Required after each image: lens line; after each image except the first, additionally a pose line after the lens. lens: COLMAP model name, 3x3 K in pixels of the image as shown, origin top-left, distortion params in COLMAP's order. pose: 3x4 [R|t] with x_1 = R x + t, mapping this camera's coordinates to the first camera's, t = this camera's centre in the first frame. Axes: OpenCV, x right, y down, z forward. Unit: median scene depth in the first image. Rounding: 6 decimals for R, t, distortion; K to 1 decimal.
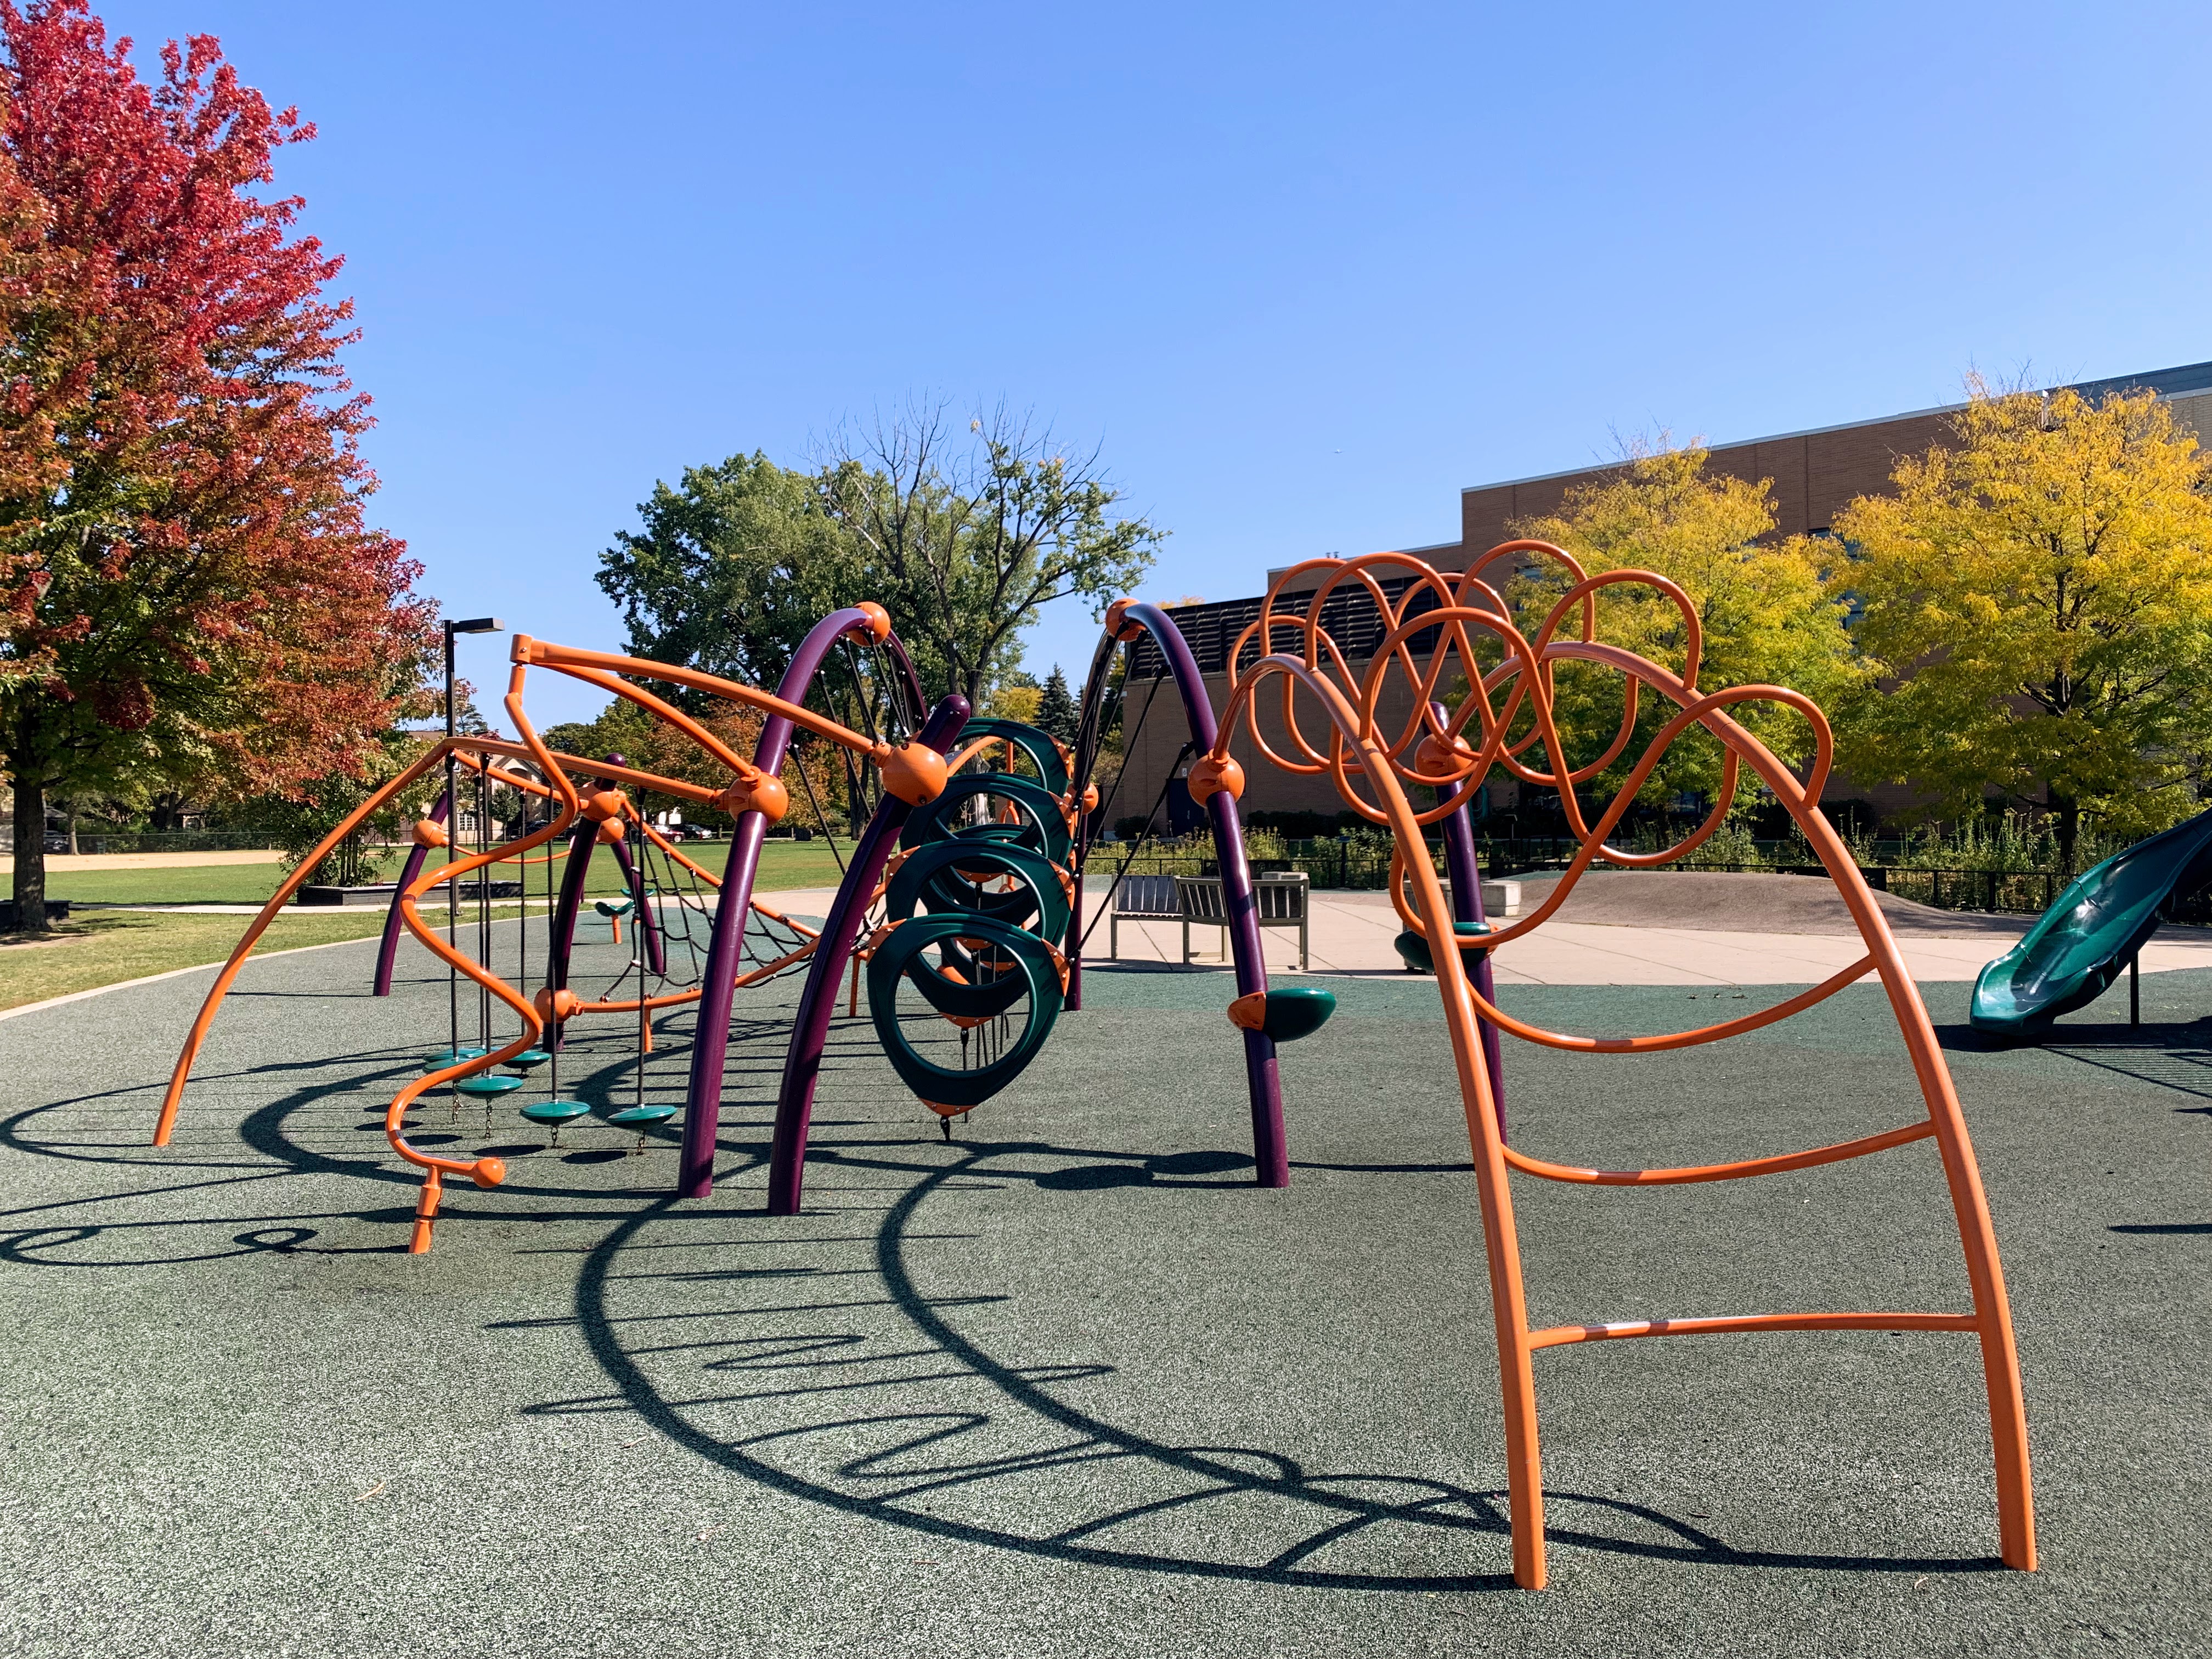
lens RADIAL K [[1708.8, 0, 1096.1], [0, 1708.8, 835.7], [0, 0, 1]] dist [0.045054, -0.051030]
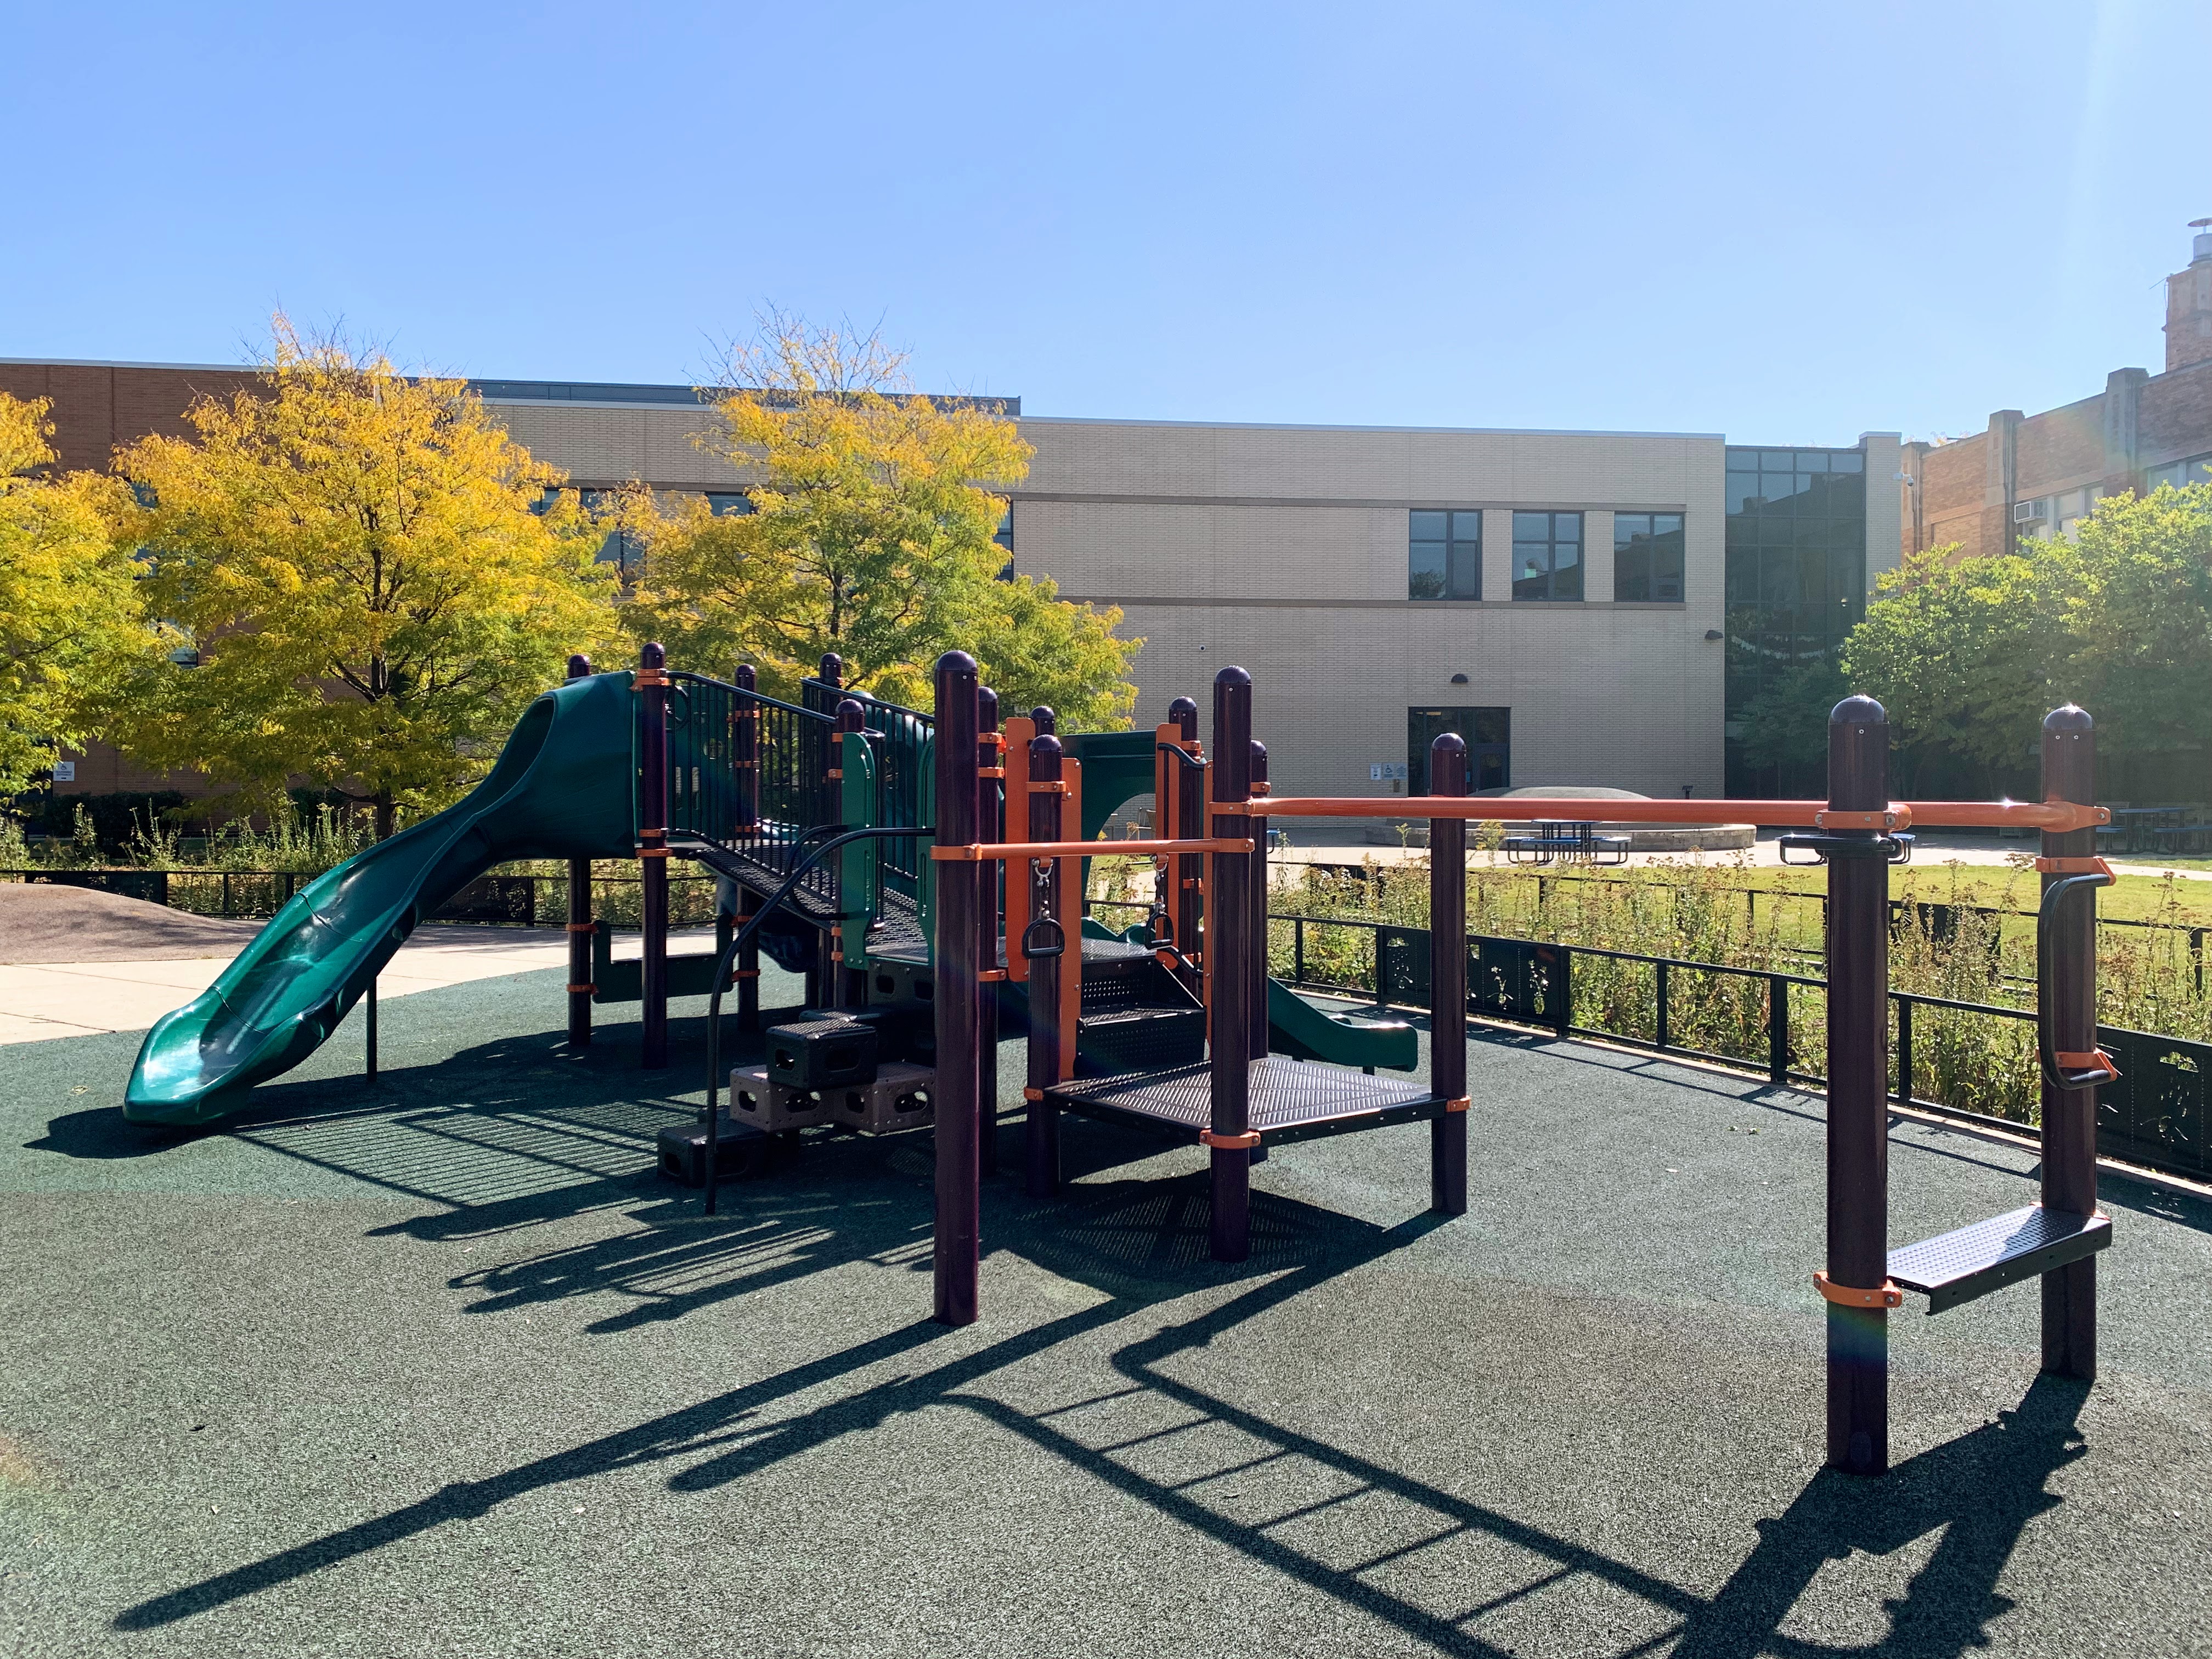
lens RADIAL K [[1708.8, 0, 1096.1], [0, 1708.8, 835.7], [0, 0, 1]] dist [0.045054, -0.051030]
pose [[0.635772, -0.004554, 0.771864, 0.076115], [0.003292, 0.999989, 0.003189, 0.000391], [-0.771870, 0.000513, 0.635780, 0.093254]]
